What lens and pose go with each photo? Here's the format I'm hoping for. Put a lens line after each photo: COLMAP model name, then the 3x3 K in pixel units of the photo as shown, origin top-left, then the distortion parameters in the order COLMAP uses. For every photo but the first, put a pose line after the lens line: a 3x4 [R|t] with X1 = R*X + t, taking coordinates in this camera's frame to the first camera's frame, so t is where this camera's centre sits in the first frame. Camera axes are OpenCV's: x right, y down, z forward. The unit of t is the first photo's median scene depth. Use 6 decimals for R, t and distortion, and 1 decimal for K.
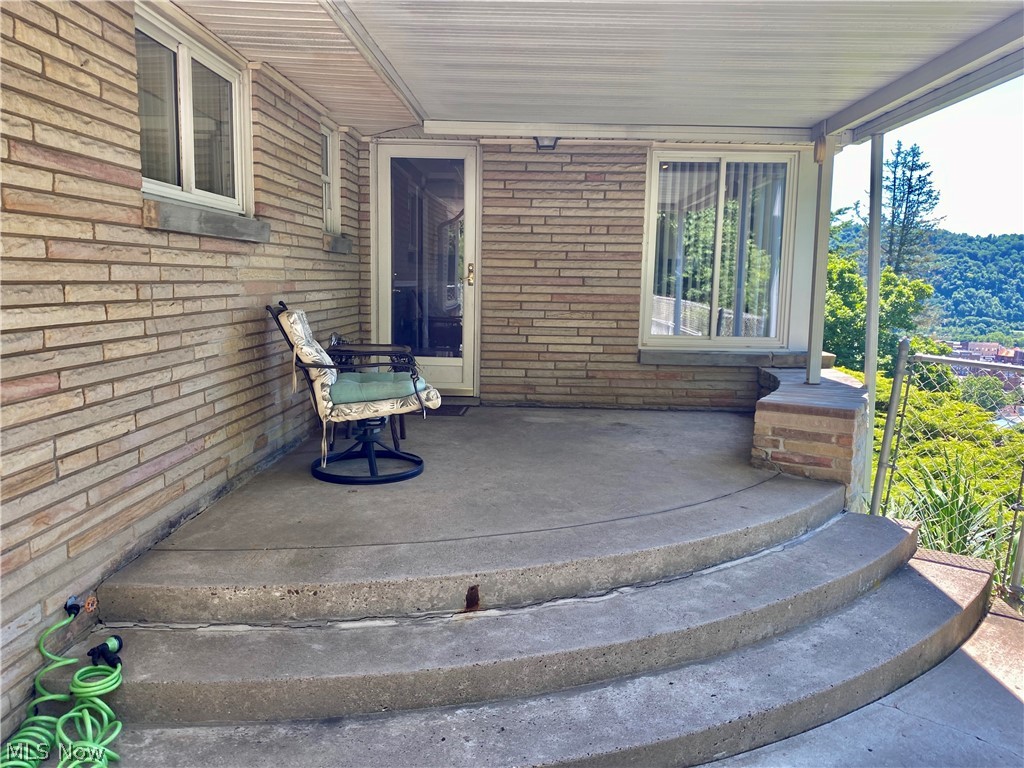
lens RADIAL K [[778.4, 0, 512.8], [0, 778.4, 392.2], [0, 0, 1]] dist [0.030076, -0.046832]
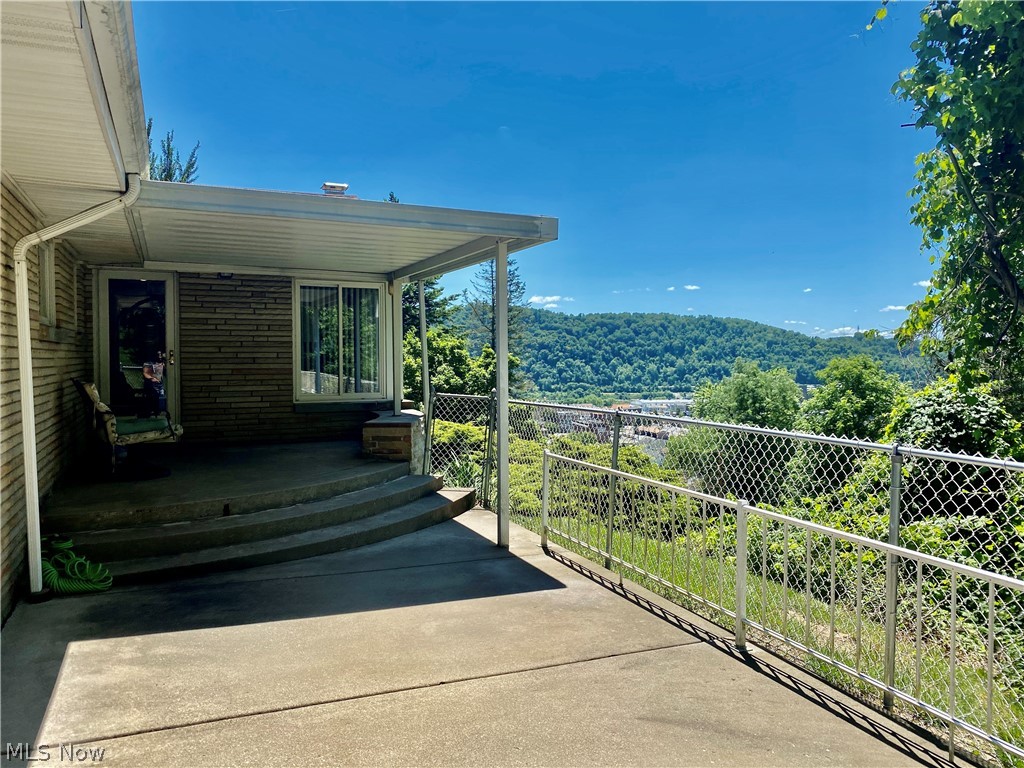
lens RADIAL K [[778.4, 0, 517.7], [0, 778.4, 387.1], [0, 0, 1]] dist [0.030076, -0.046832]
pose [[0.897419, -0.036720, 0.439648, -0.119952], [0.081691, 0.993128, -0.083802, 0.079142], [-0.433549, 0.111121, 0.894252, -0.585736]]
